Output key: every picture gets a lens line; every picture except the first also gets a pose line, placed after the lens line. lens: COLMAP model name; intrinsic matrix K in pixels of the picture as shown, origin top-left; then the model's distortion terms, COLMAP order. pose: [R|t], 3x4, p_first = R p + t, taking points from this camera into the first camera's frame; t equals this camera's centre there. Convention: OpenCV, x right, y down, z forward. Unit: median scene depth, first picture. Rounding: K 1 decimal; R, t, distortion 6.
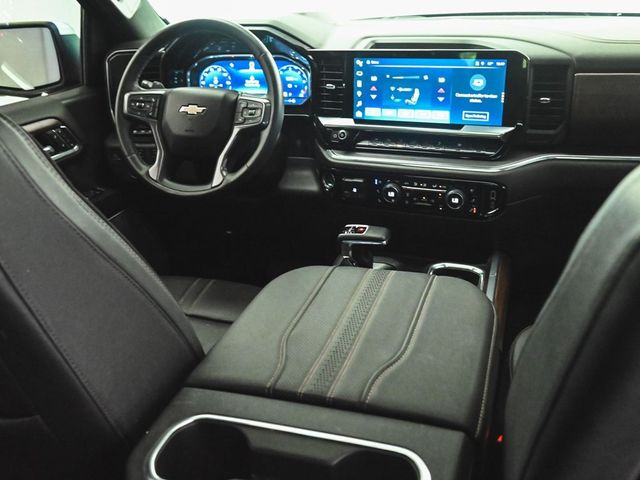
lens RADIAL K [[584.5, 0, 319.7], [0, 584.5, 237.3], [0, 0, 1]] dist [-0.031639, 0.000000]
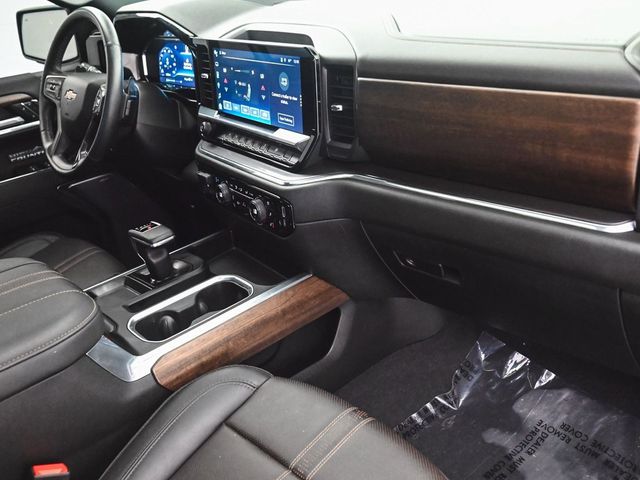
lens RADIAL K [[584.5, 0, 319.5], [0, 584.5, 241.5], [0, 0, 1]] dist [-0.031639, 0.000000]
pose [[0.876906, 0.169152, -0.449915, 0.706188], [-0.130949, 0.984698, 0.114986, -0.128756], [0.462480, -0.041916, 0.885638, 0.224587]]
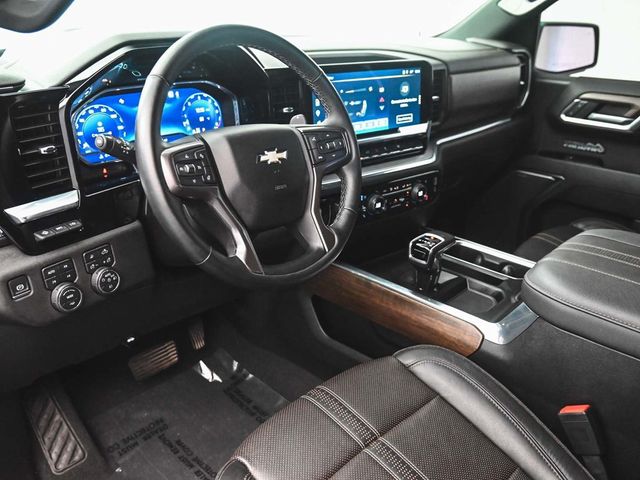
lens RADIAL K [[561.0, 0, 303.5], [0, 561.0, 248.0], [0, 0, 1]] dist [-0.059329, 0.009425]
pose [[0.462164, -0.303712, 0.833164, -0.766375], [0.325132, 0.932132, 0.159435, -0.201355], [-0.825042, 0.197203, 0.529545, 0.608772]]
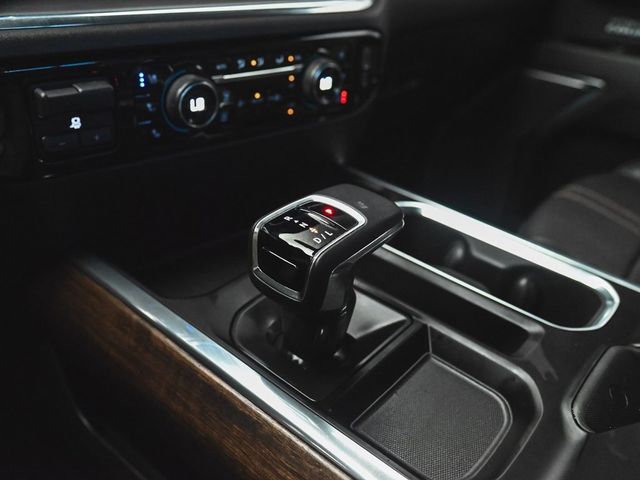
lens RADIAL K [[584.5, 0, 320.6], [0, 584.5, 240.9], [0, 0, 1]] dist [-0.031639, 0.000000]
pose [[0.378311, -0.388490, 0.840212, -0.183598], [0.267153, 0.914871, 0.302722, -0.085311], [-0.886290, 0.109942, 0.449892, 0.779895]]
